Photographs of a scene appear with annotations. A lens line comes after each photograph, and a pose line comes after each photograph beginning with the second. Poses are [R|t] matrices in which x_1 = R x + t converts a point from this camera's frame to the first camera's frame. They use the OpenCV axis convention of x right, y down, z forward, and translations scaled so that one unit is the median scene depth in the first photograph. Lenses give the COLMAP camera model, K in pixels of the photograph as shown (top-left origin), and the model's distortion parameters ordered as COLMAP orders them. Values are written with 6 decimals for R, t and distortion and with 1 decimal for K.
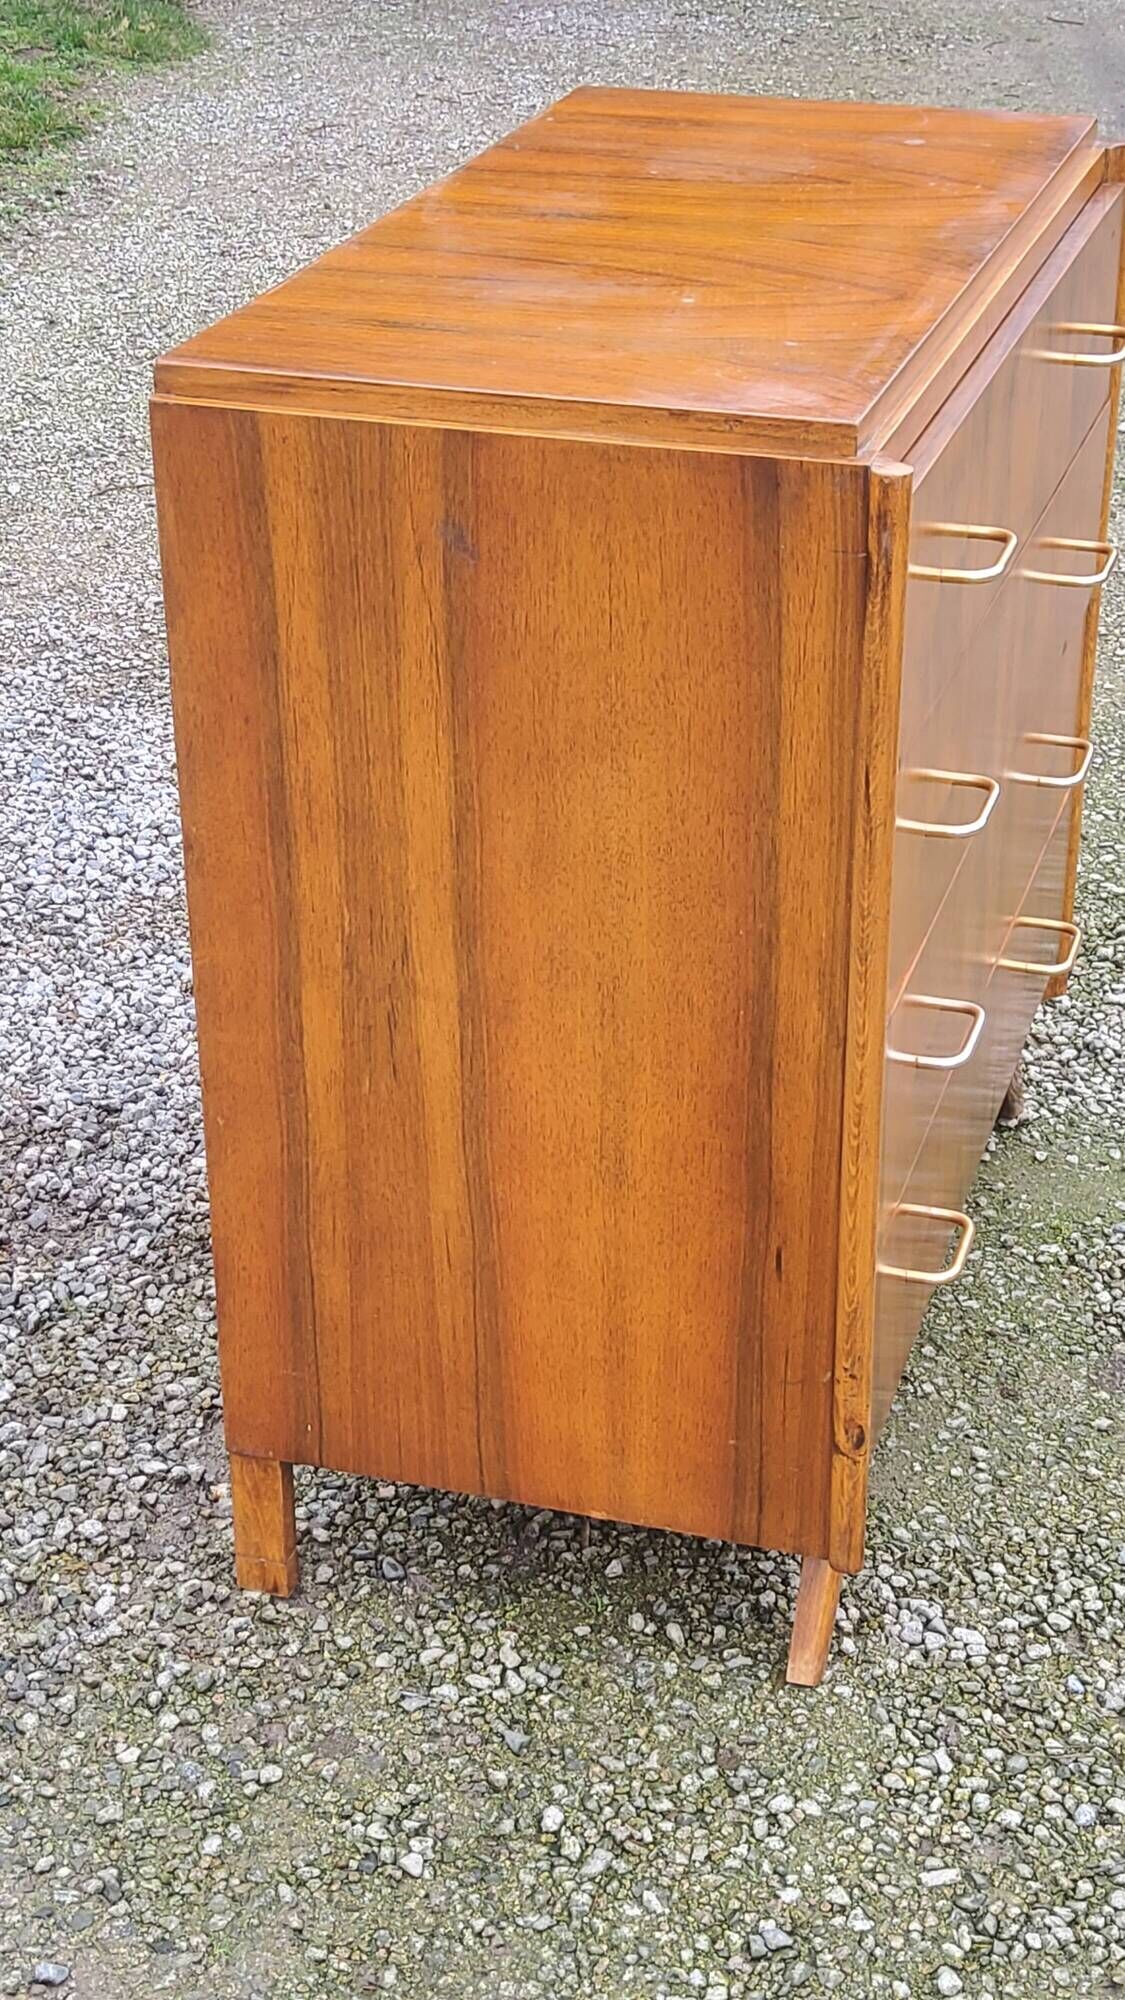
lens RADIAL K [[2994.9, 0, 572.6], [0, 2994.9, 974.5], [0, 0, 1]] dist [0.101570, 0.000000]
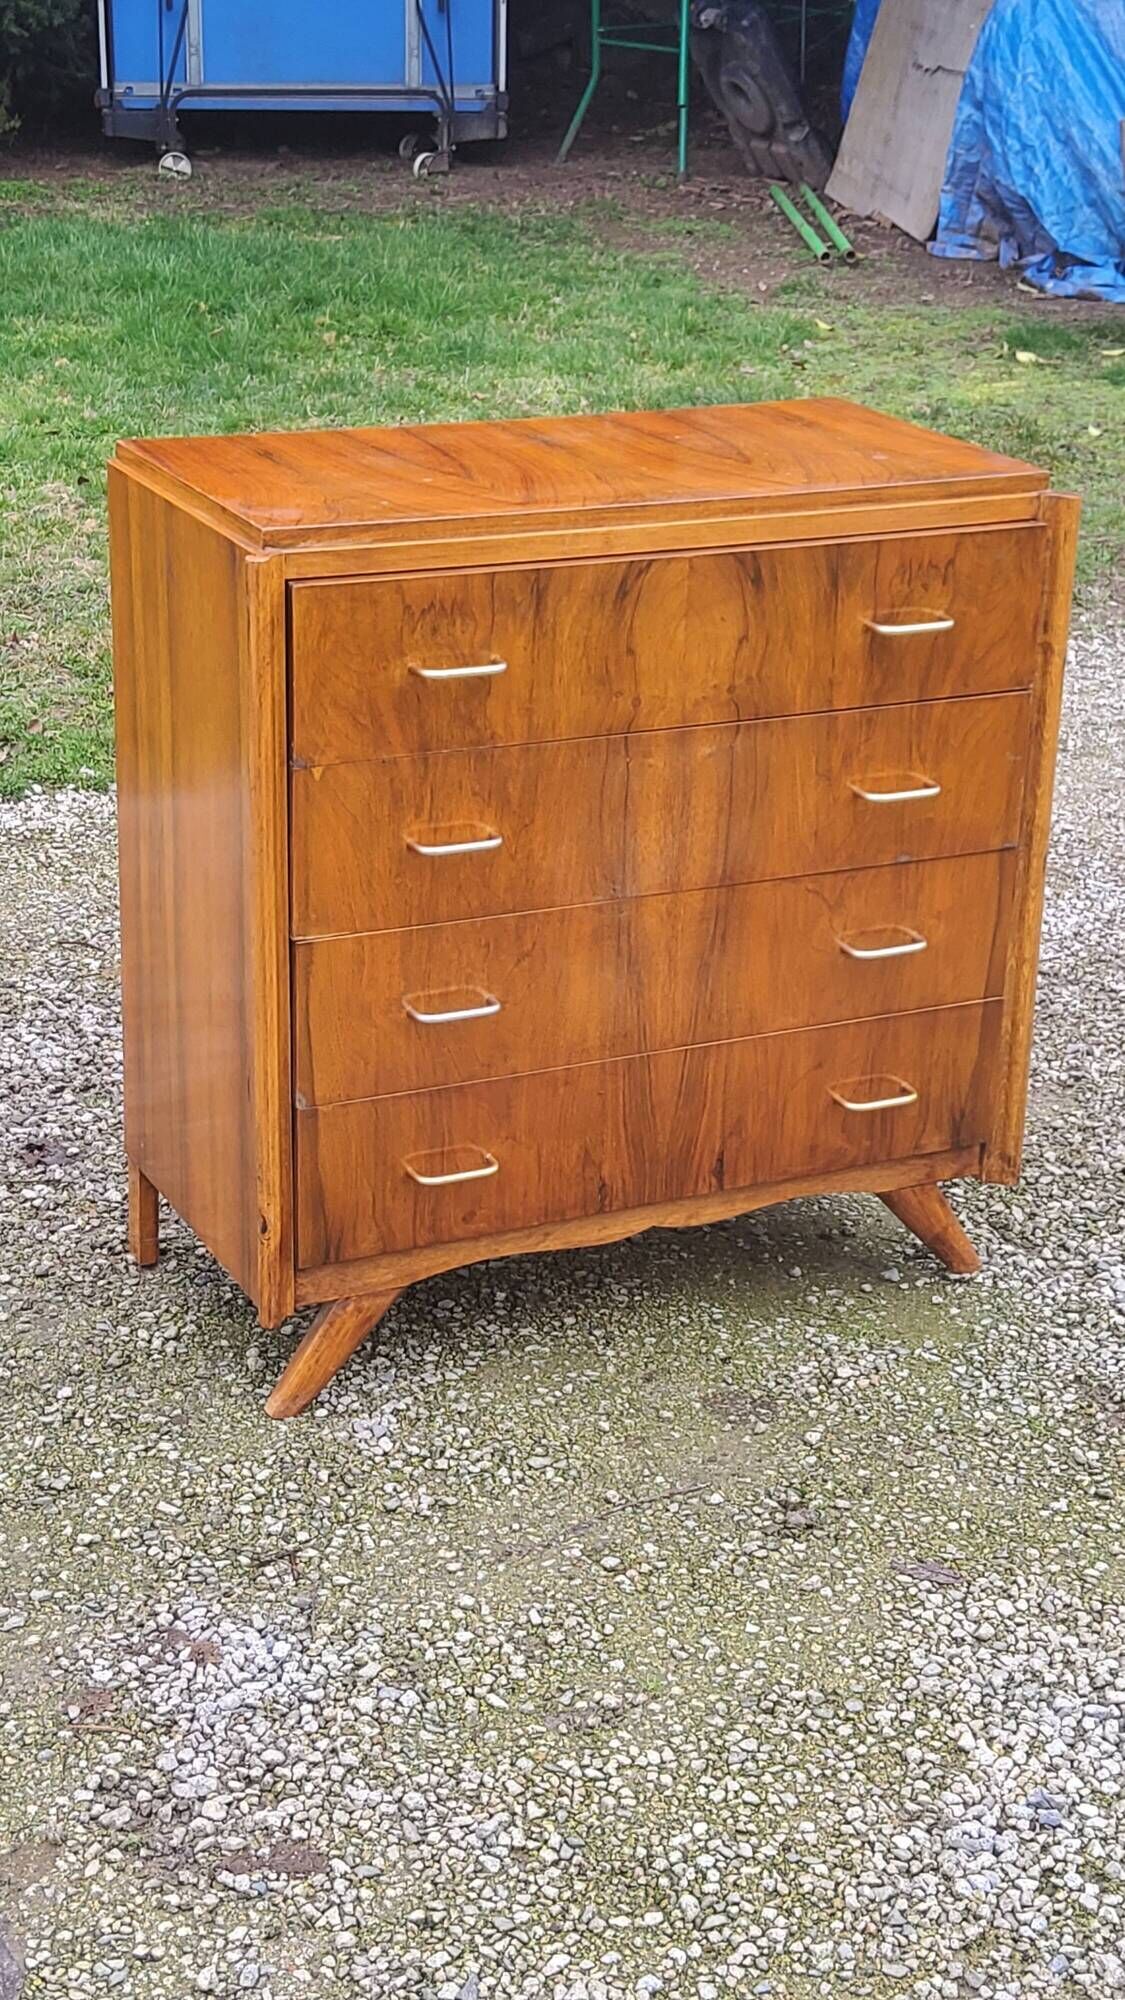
lens RADIAL K [[2994.9, 0, 602.7], [0, 2994.9, 977.4], [0, 0, 1]] dist [0.101570, 0.000000]
pose [[0.689059, 0.284781, -0.666407, 0.872876], [-0.363707, 0.931256, 0.021890, -0.039677], [0.626829, 0.227293, 0.745267, -0.017876]]
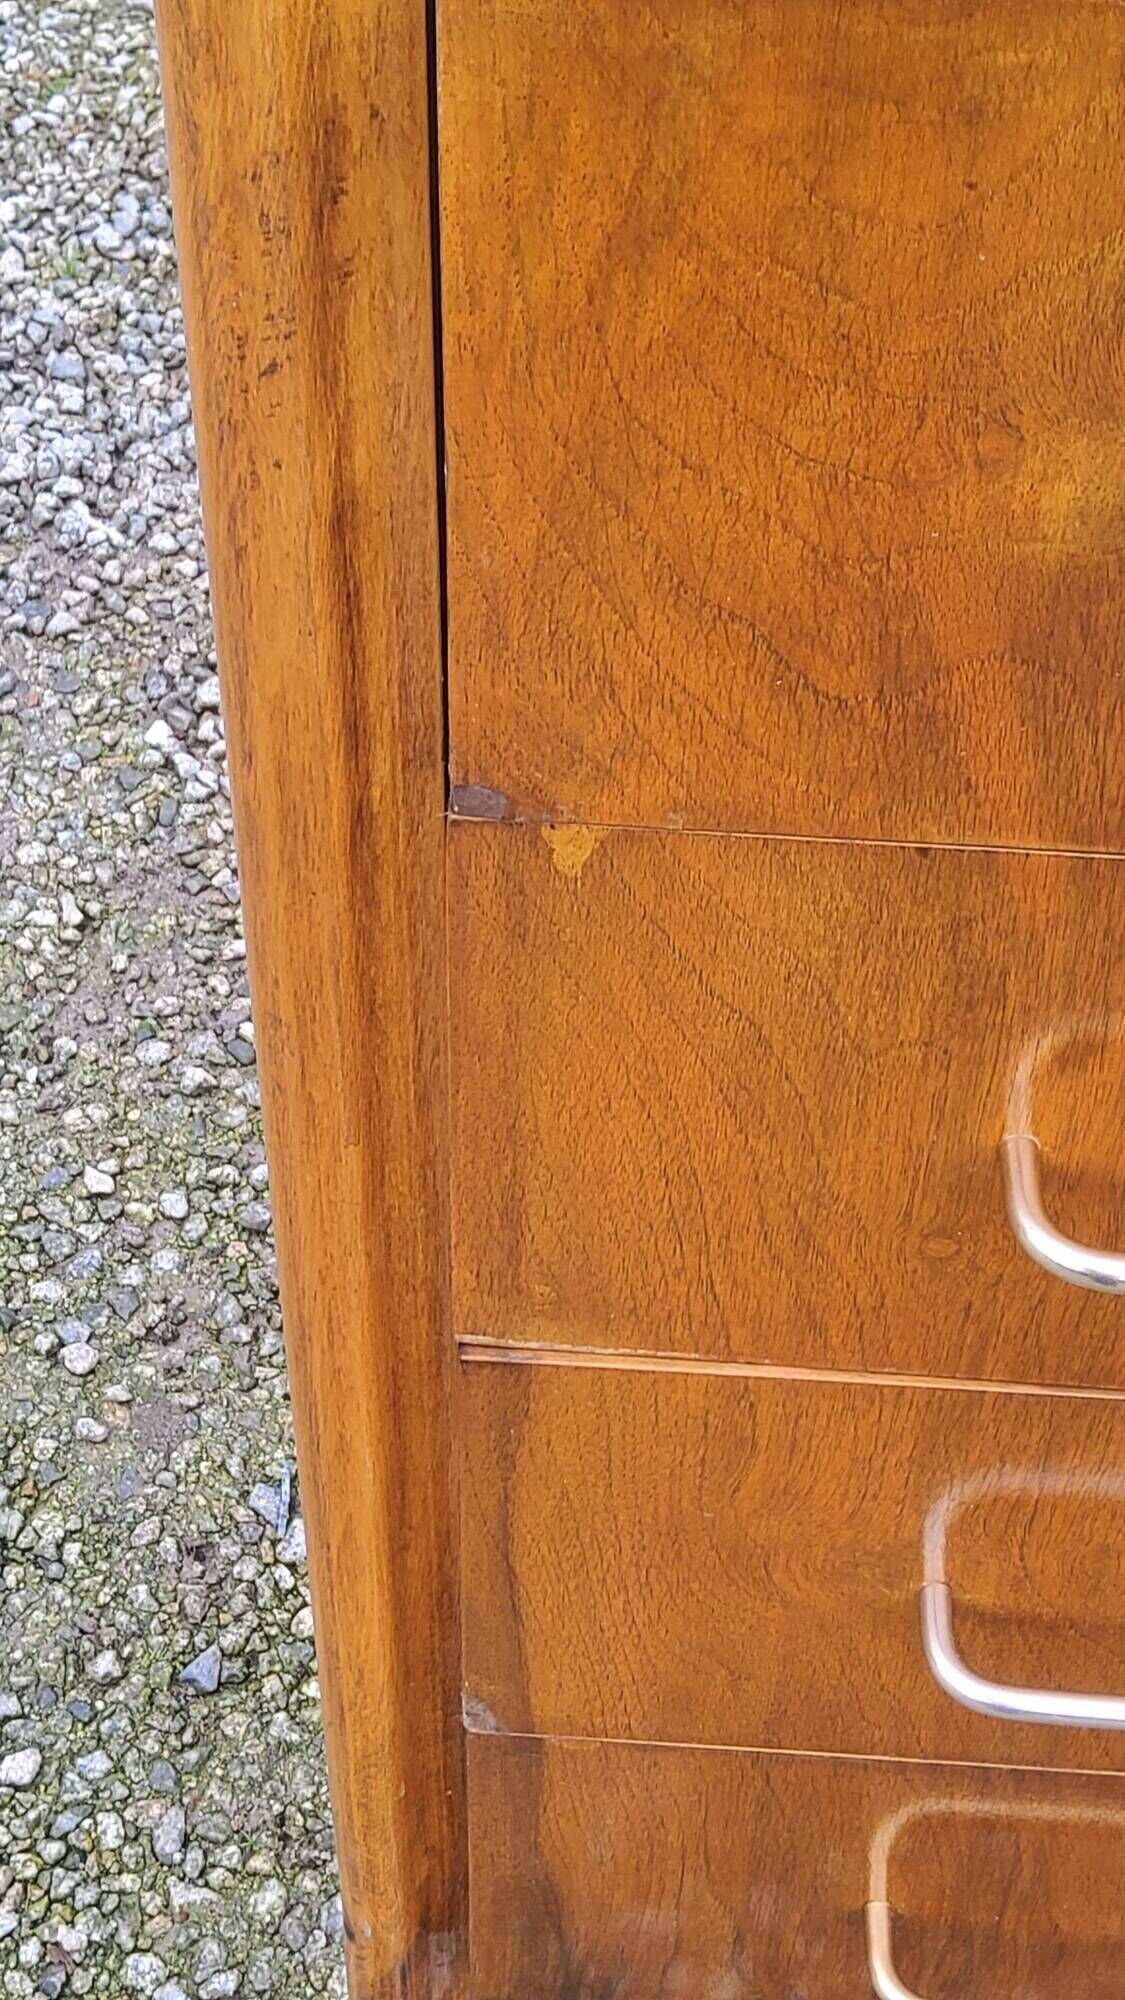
lens RADIAL K [[2994.9, 0, 587.4], [0, 2994.9, 981.1], [0, 0, 1]] dist [0.101570, 0.000000]
pose [[0.245890, 0.721443, -0.647347, 0.223220], [-0.466192, 0.673557, 0.573574, -0.164567], [0.849826, 0.160752, 0.501951, 0.586594]]
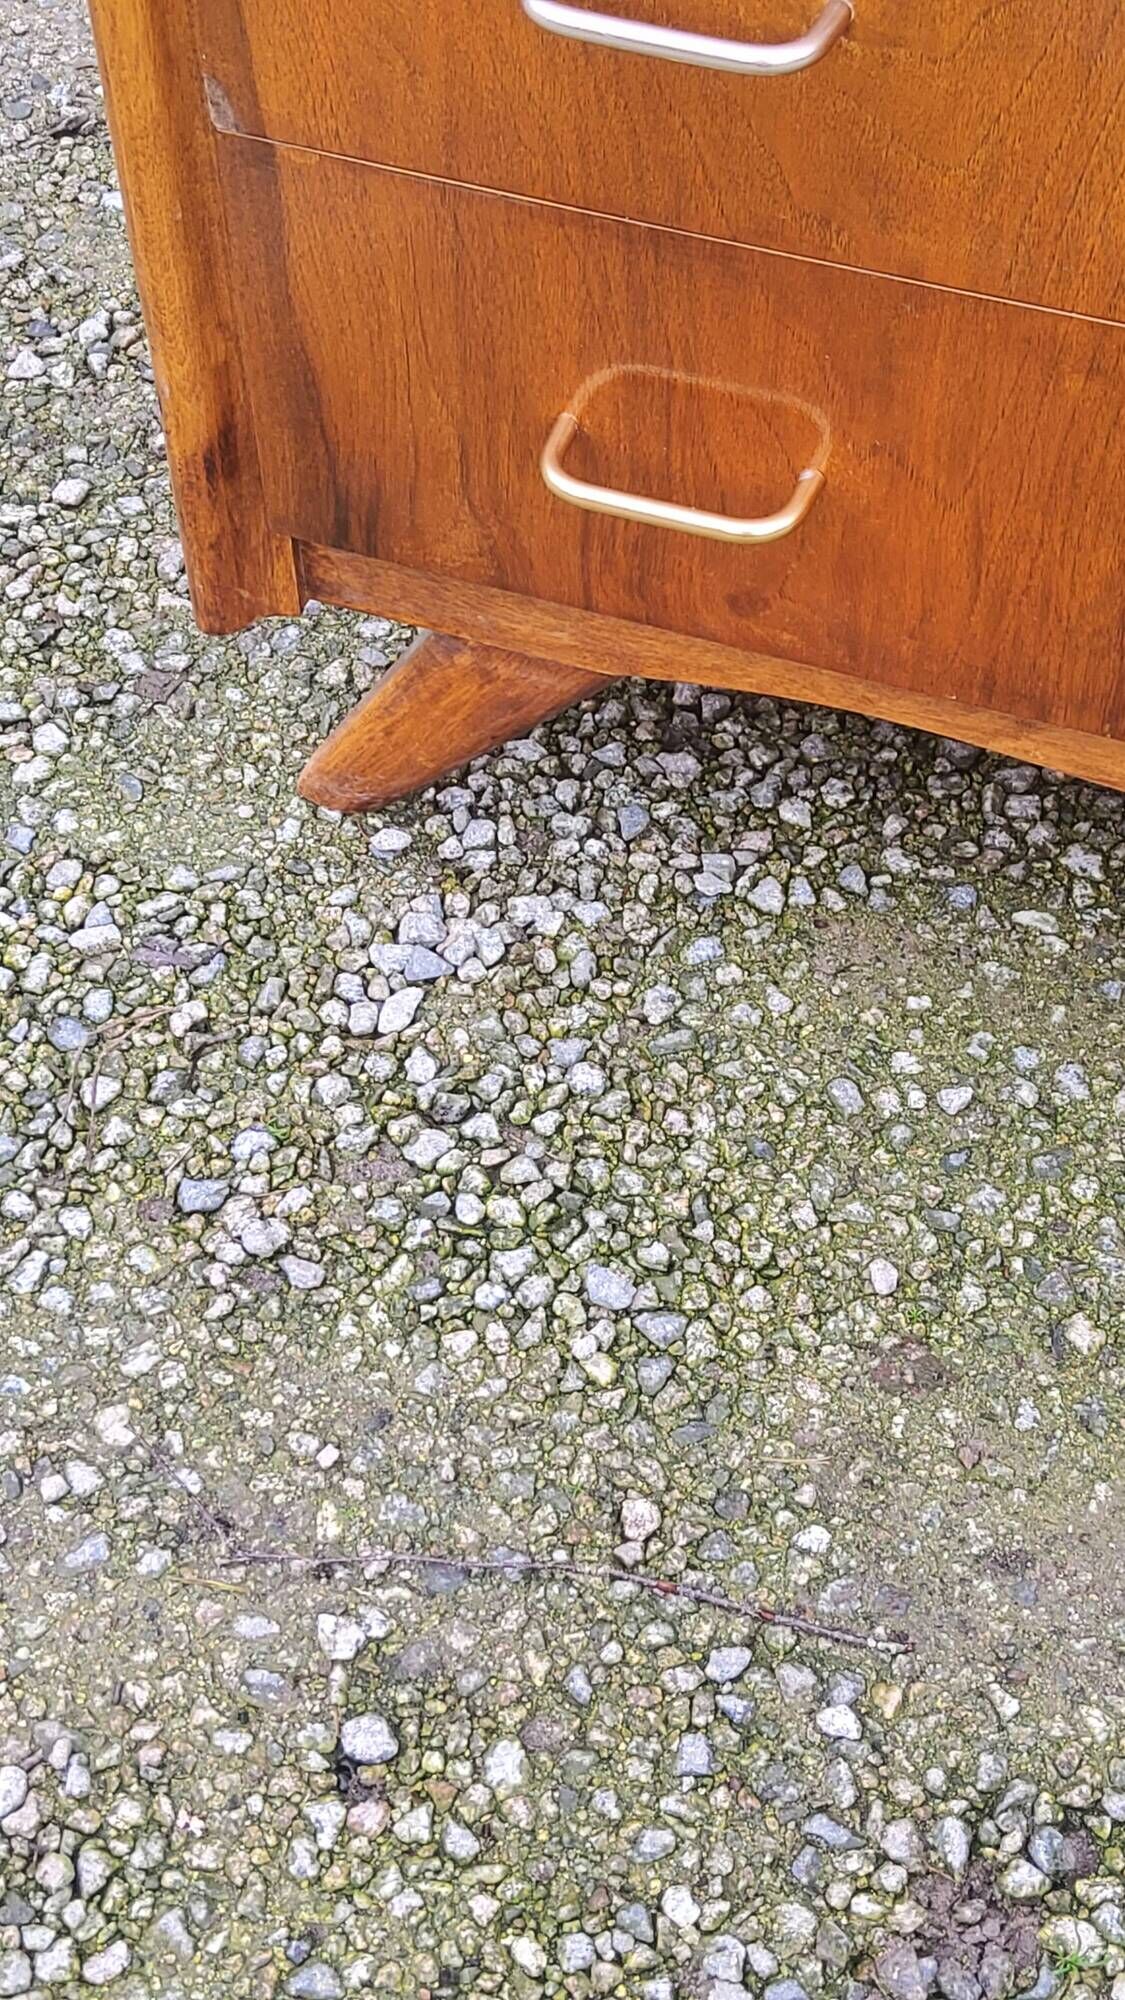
lens RADIAL K [[2994.9, 0, 566.1], [0, 2994.9, 996.8], [0, 0, 1]] dist [0.101570, 0.000000]
pose [[-0.055037, 0.786344, -0.615332, 0.381748], [-0.441100, 0.533722, 0.721506, -0.156820], [0.895769, 0.311132, 0.317482, 0.698172]]
